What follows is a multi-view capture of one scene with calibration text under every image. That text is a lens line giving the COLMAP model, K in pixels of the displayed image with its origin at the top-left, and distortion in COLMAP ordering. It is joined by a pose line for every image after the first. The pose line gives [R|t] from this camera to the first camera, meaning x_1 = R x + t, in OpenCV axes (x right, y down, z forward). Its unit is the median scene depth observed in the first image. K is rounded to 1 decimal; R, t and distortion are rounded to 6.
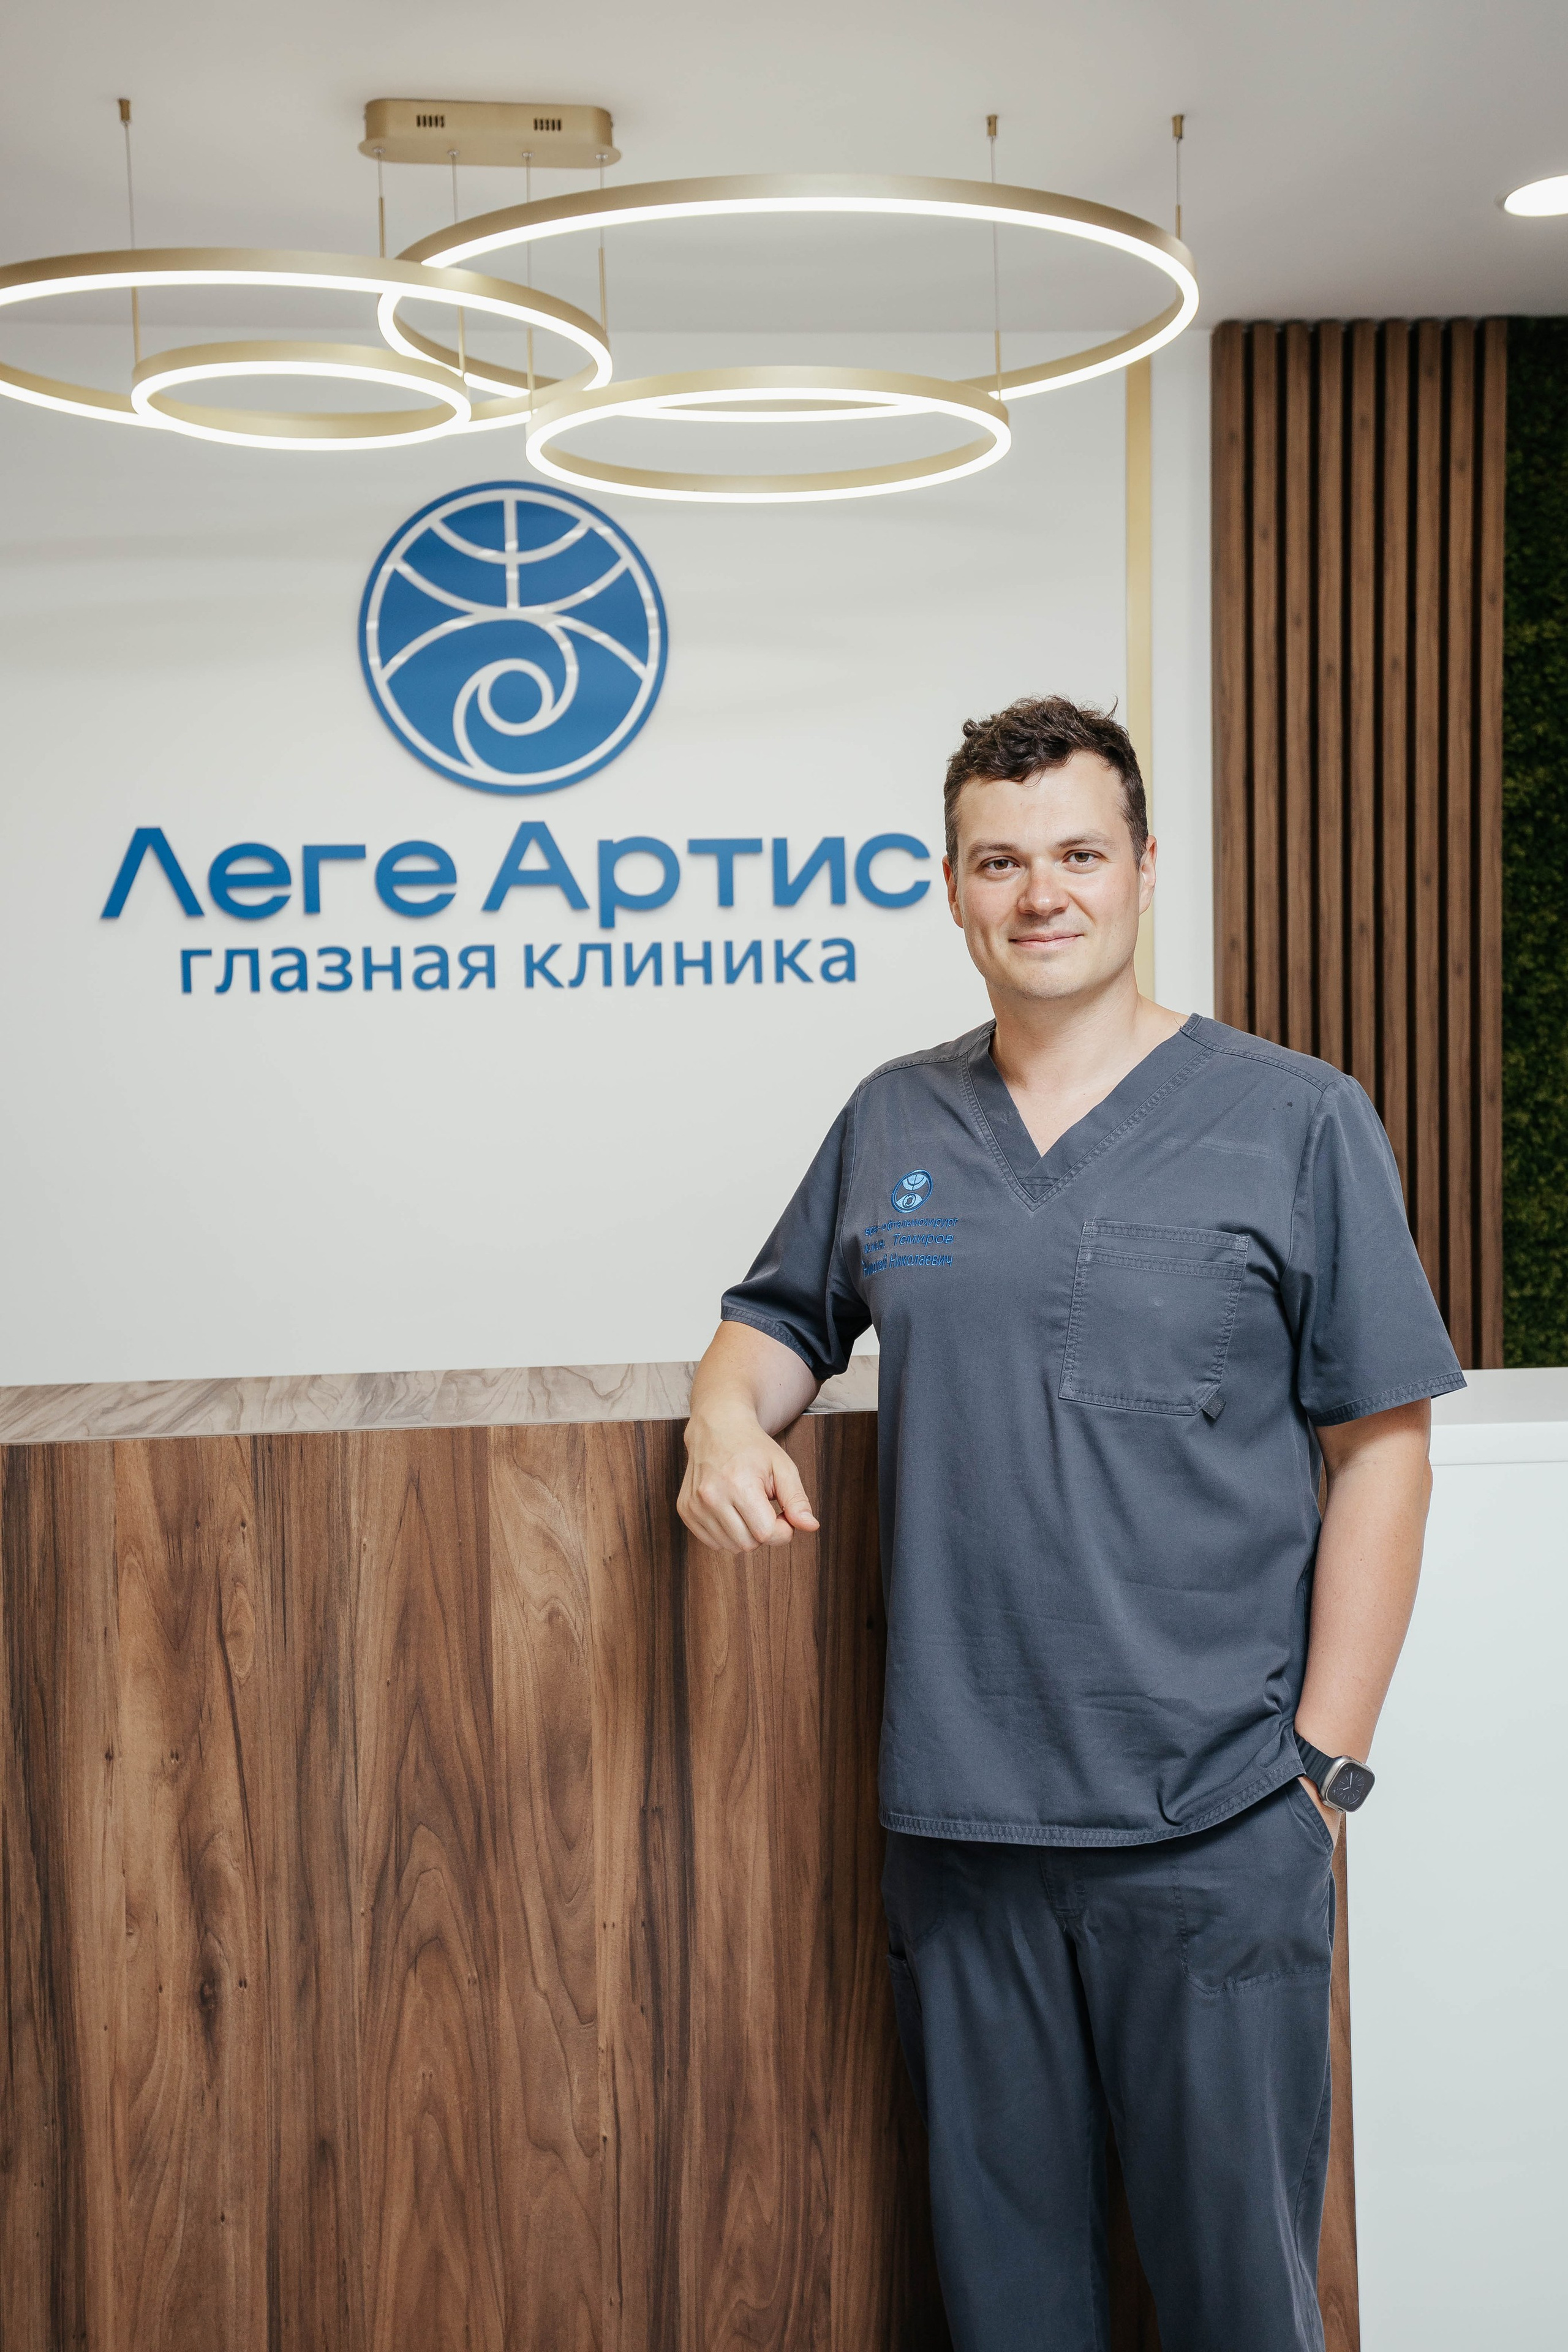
lens RADIAL K [[2462.9, 0, 772.3], [0, 2462.9, 1159.7], [0, 0, 1]] dist [0.066263, 0.182735]
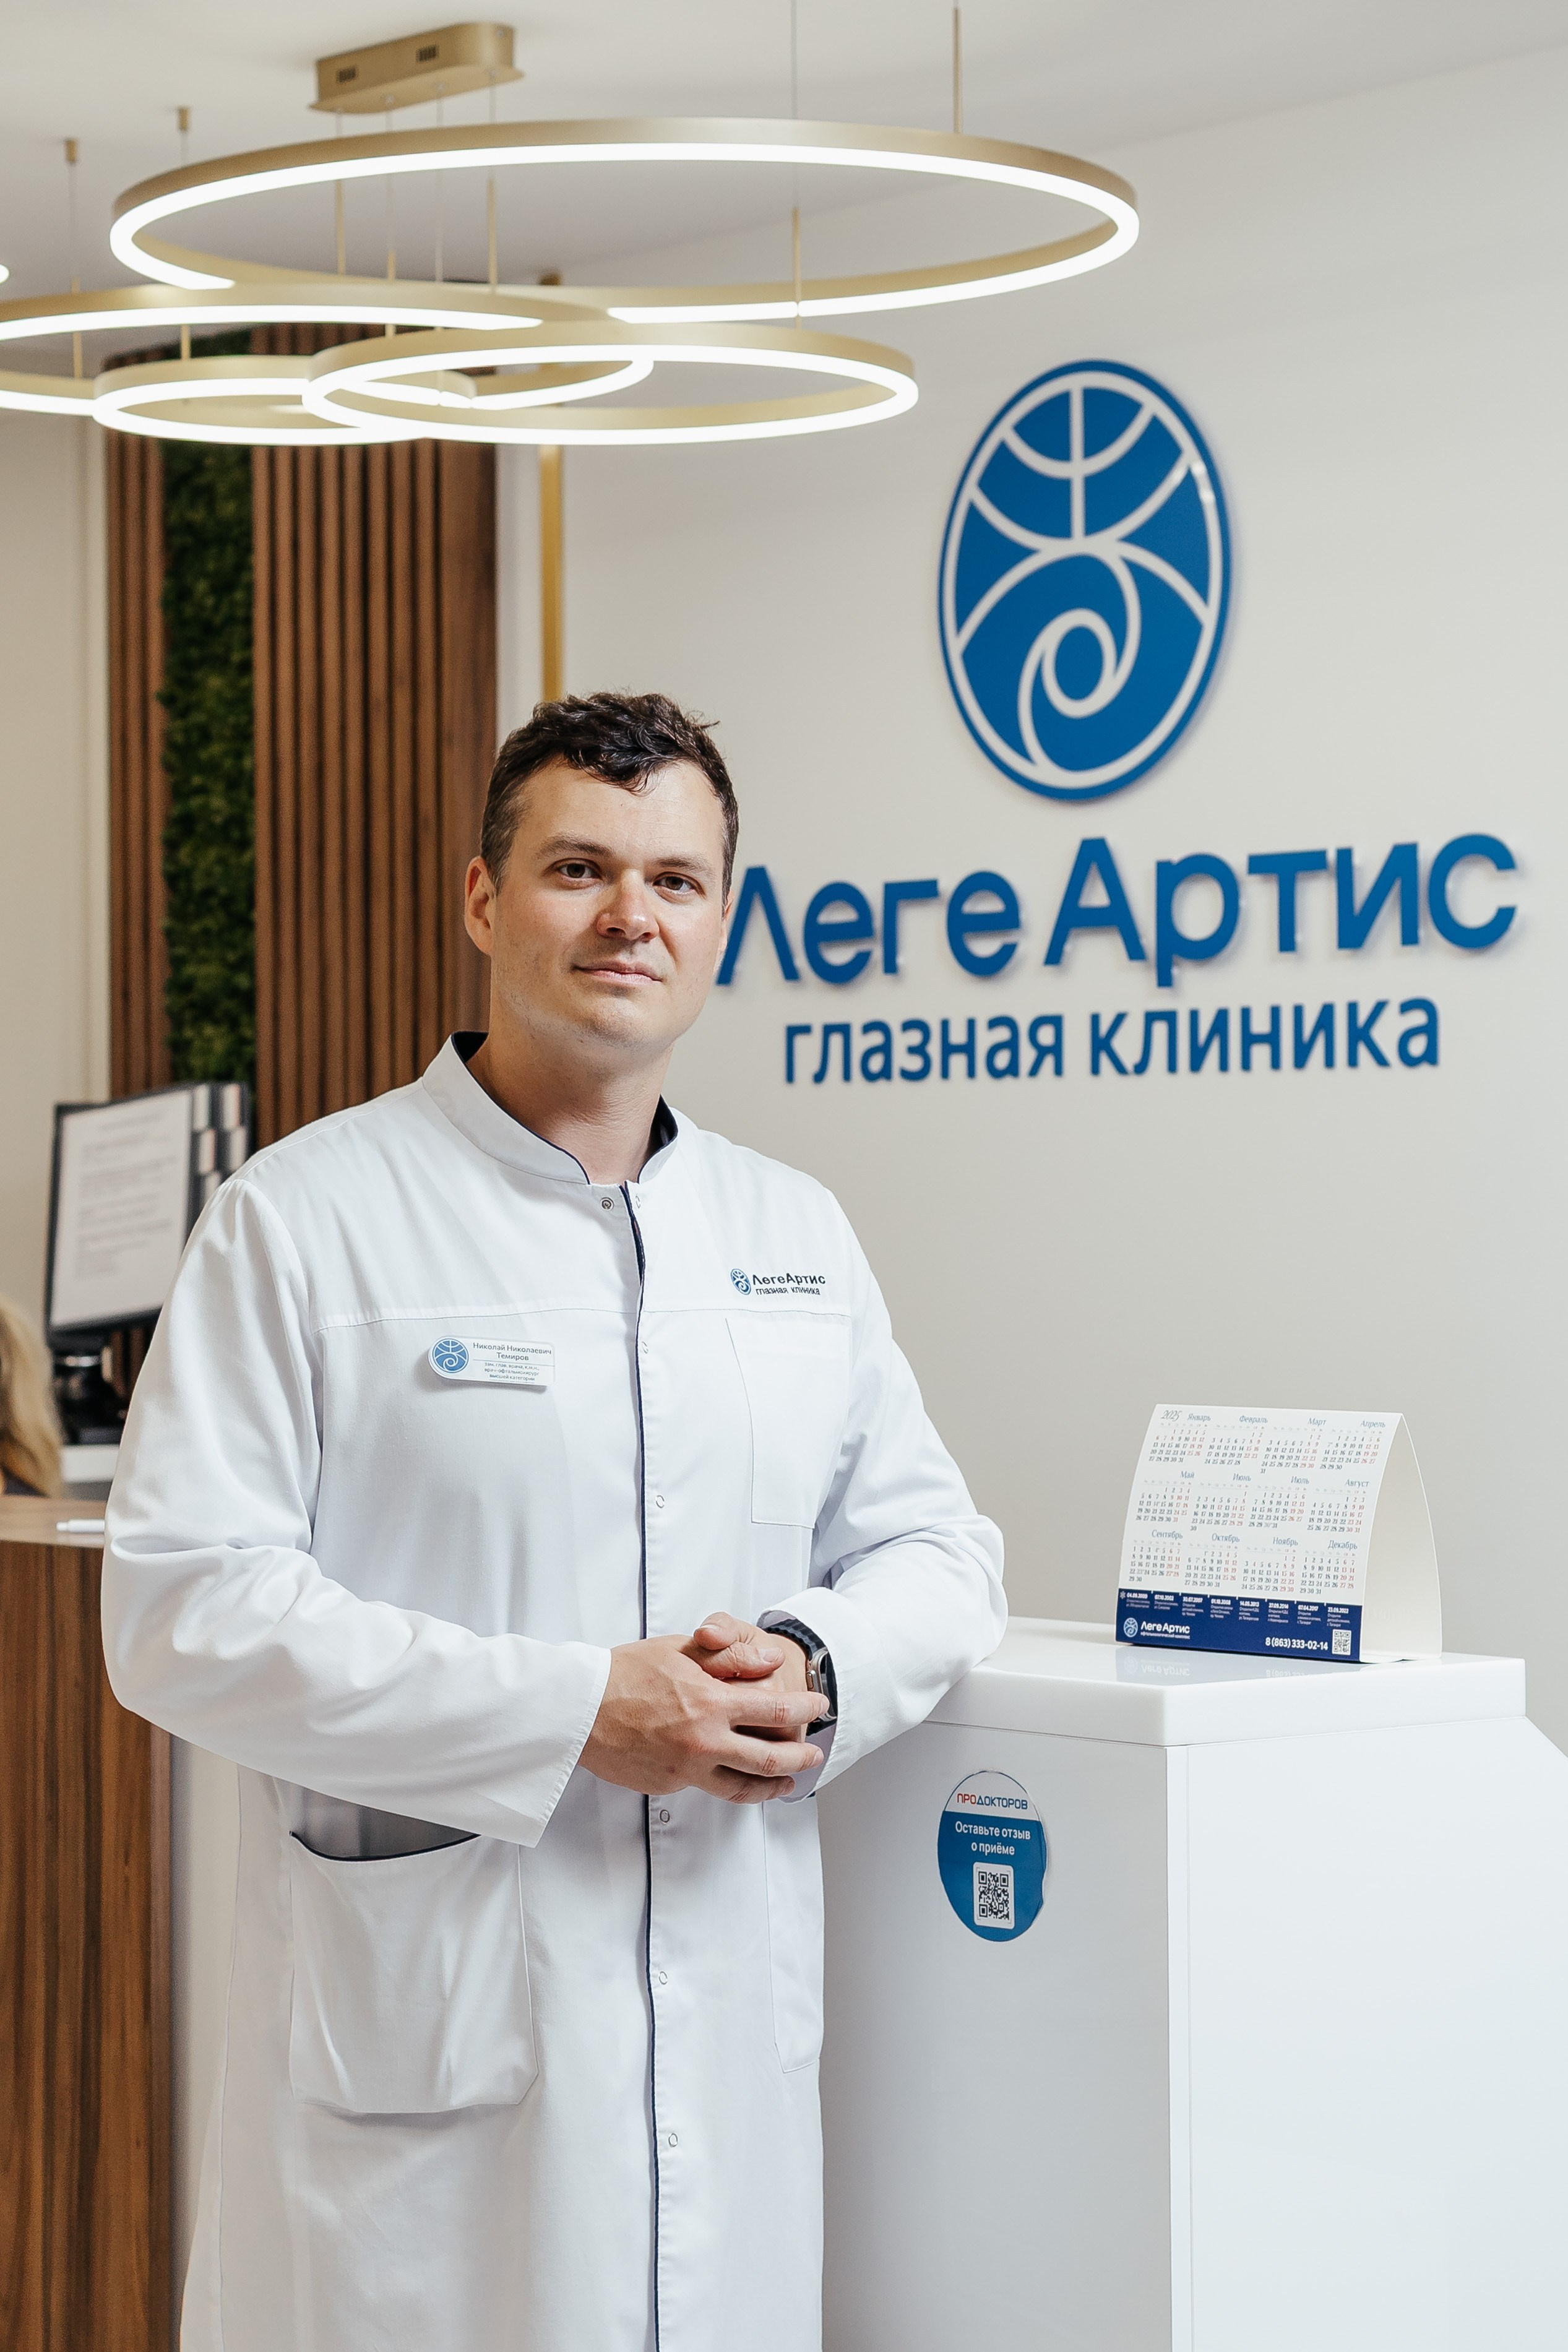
lens RADIAL K [[5462.3, 0, 784.0], [0, 5462.3, 1176.0], [0, 0, 1]] dist [0.152539, 0.557687]
pose [[0.568489, 0.015587, -0.822543, 1.131806], [-0.057806, 0.998106, -0.021038, -0.004016], [0.820657, 0.059507, 0.568314, 0.055198]]
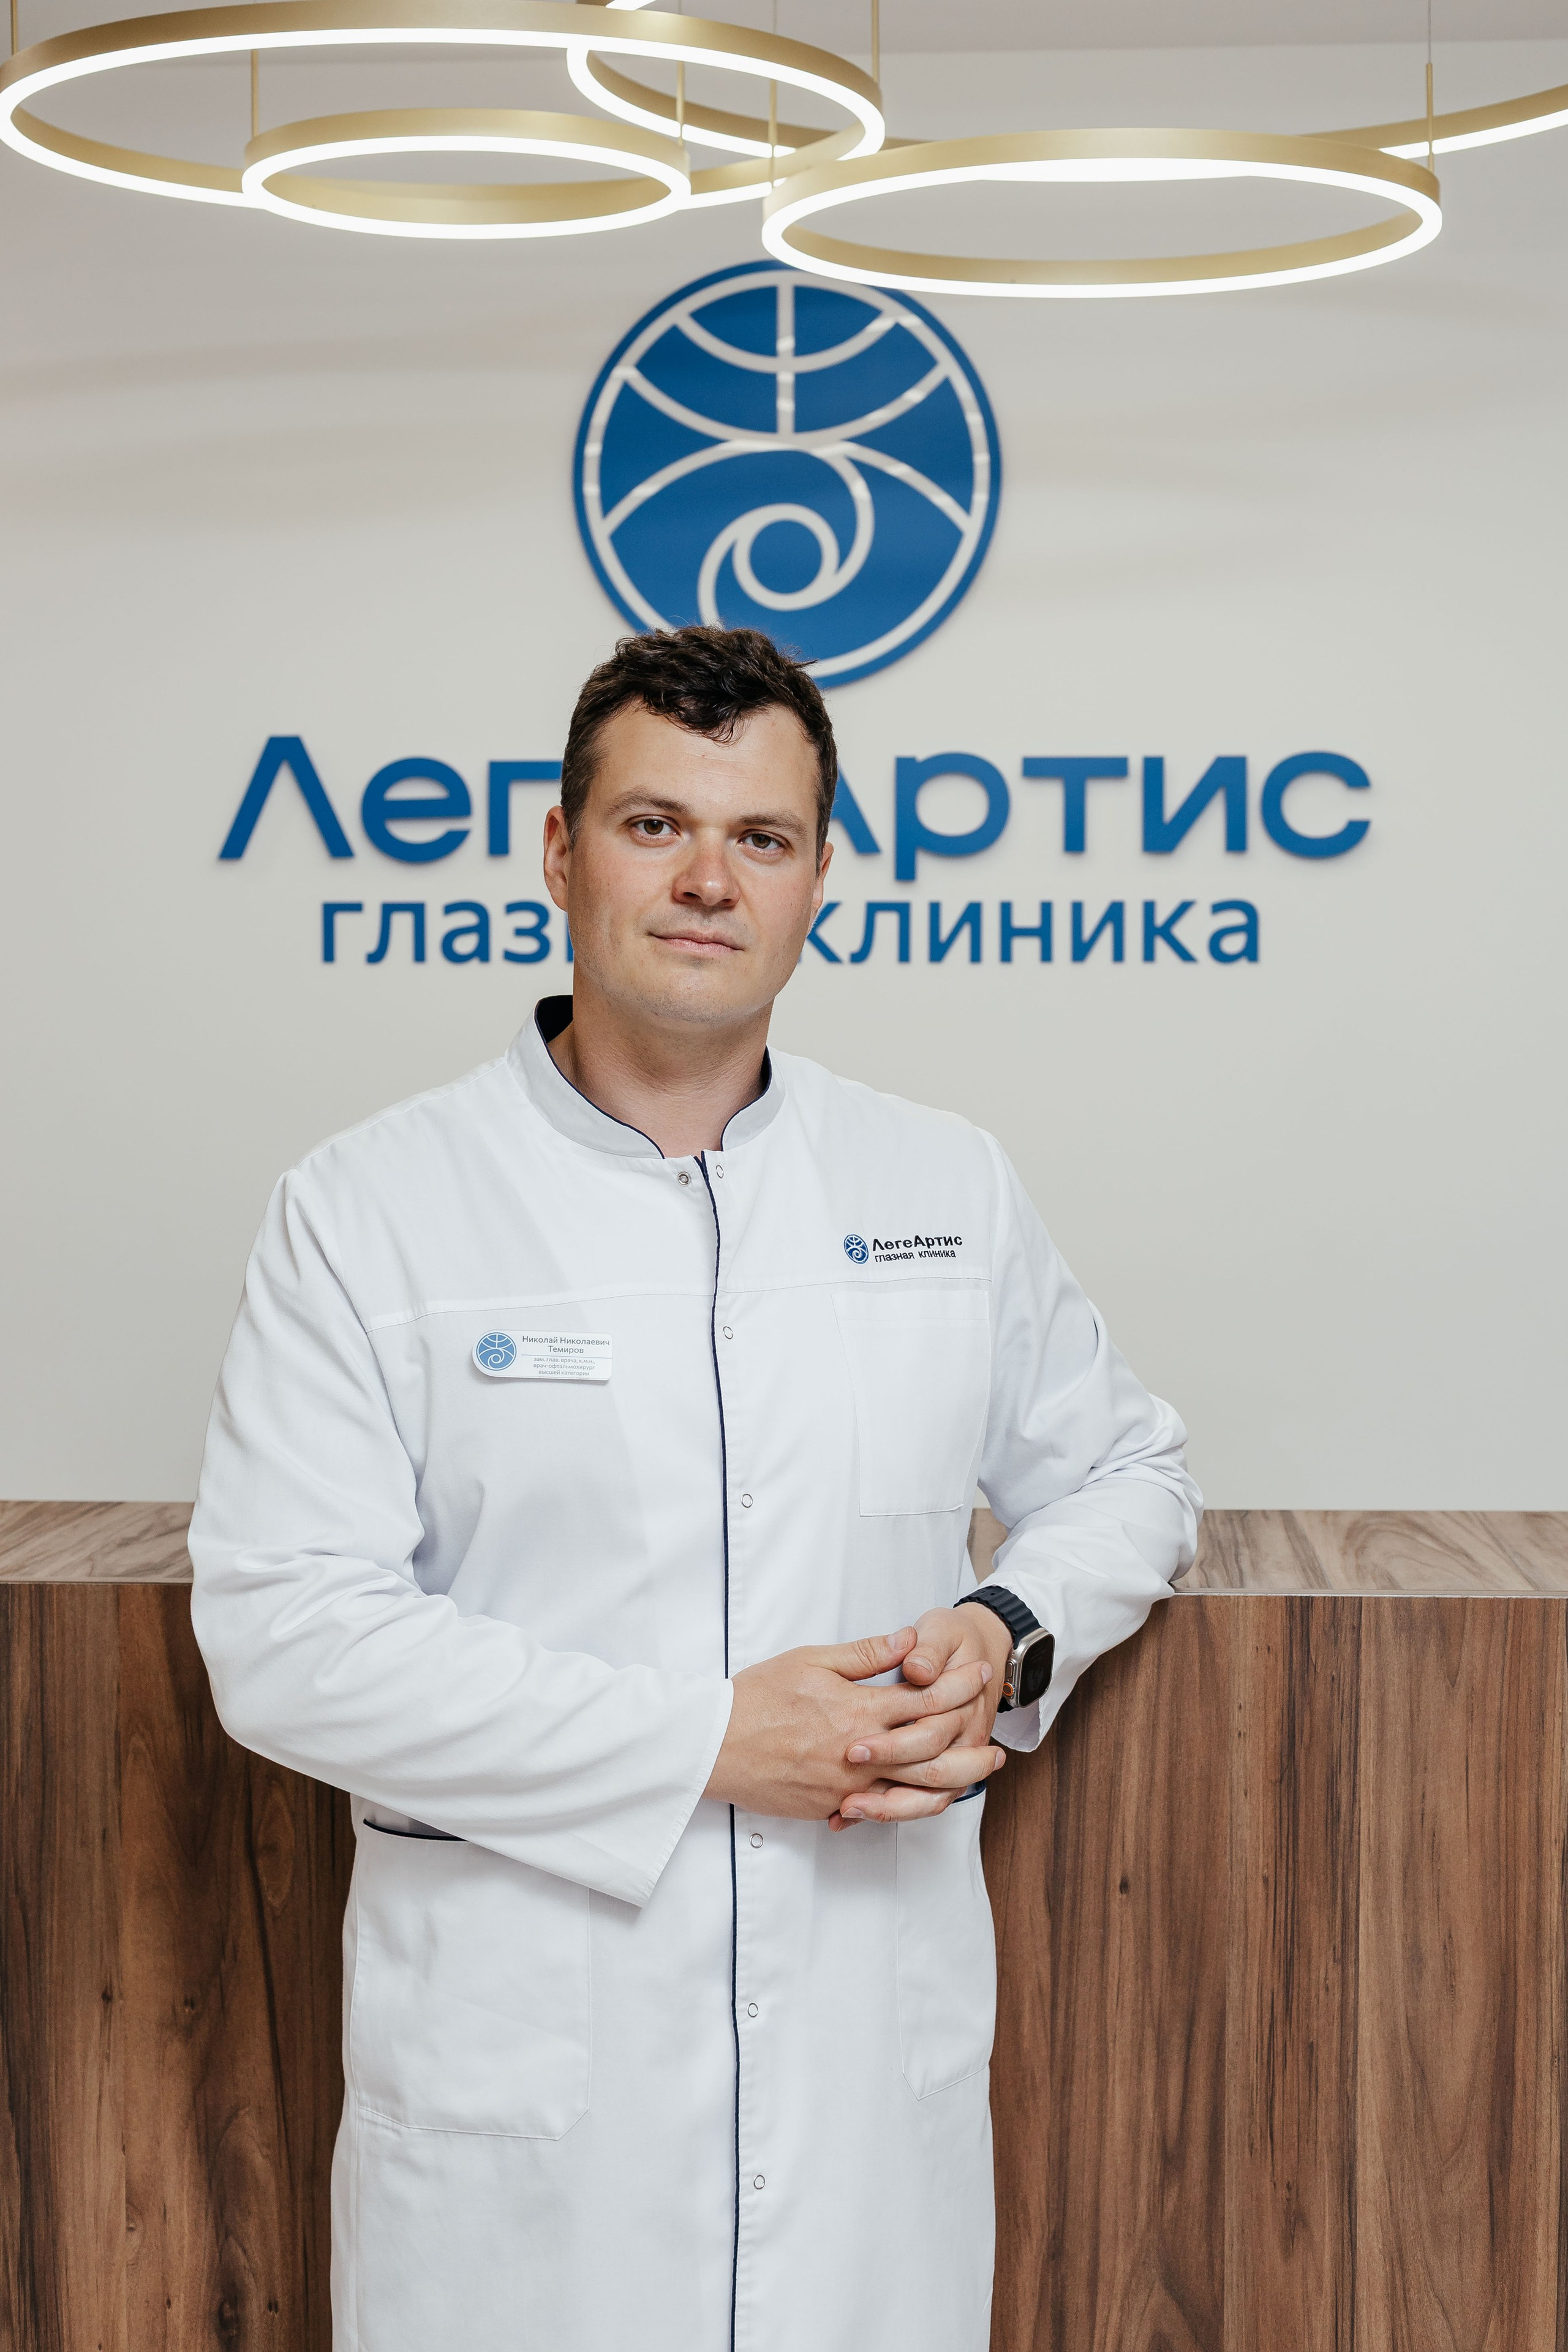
lens RADIAL K [[3613.0, 0, 753.8], [0, 3613.0, 1177.2], [0, 0, 1]] dist [-0.048985, 0.278179]
pose [[0.987991, 0.028362, -0.151889, 0.050646], [-0.028152, 0.999597, 0.003530, -0.011354], [0.151928, 0.000788, 0.988391, -0.032483]]
